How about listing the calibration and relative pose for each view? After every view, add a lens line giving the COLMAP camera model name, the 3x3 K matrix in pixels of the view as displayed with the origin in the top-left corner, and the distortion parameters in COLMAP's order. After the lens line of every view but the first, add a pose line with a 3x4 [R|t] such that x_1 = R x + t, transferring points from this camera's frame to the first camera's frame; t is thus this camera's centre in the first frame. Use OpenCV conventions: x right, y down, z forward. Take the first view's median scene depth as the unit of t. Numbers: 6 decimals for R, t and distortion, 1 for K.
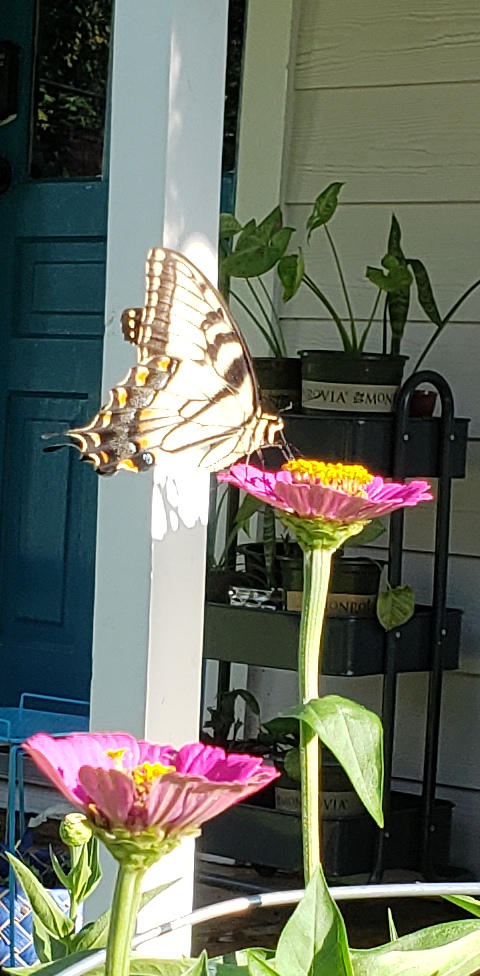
lens RADIAL K [[1224.4, 0, 236.9], [0, 1224.4, 487.4], [0, 0, 1]] dist [-0.030437, 0.000000]
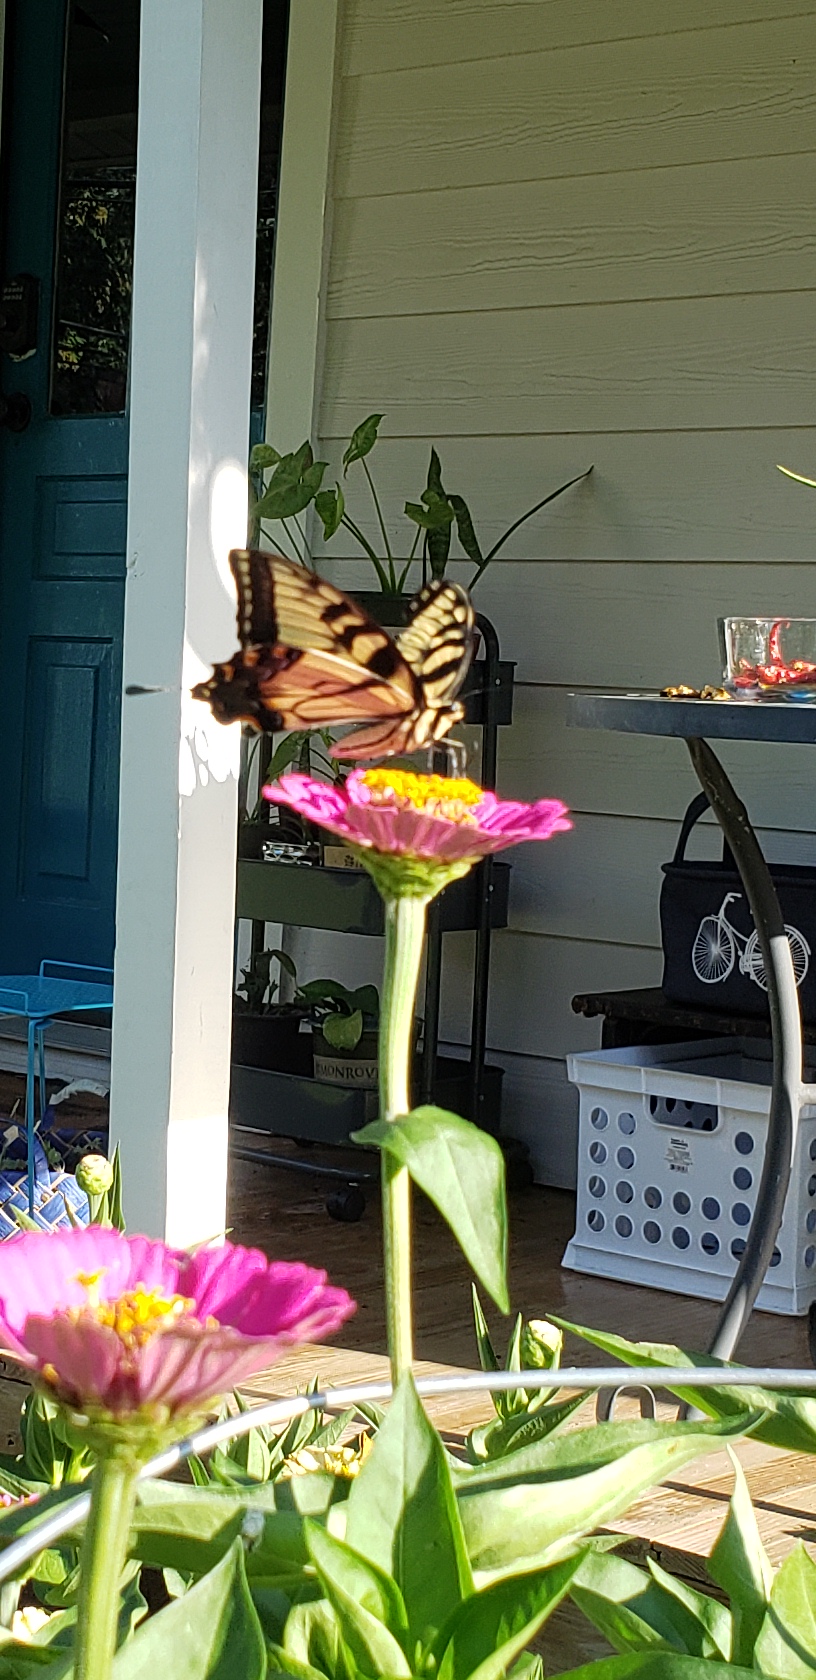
lens RADIAL K [[3317.5, 0, 410.6], [0, 3317.5, 840.0], [0, 0, 1]] dist [-0.103851, 0.000000]
pose [[0.999475, -0.010347, 0.030707, 0.028991], [0.011805, 0.998791, -0.047710, 0.201777], [-0.030176, 0.048047, 0.998389, -1.543660]]
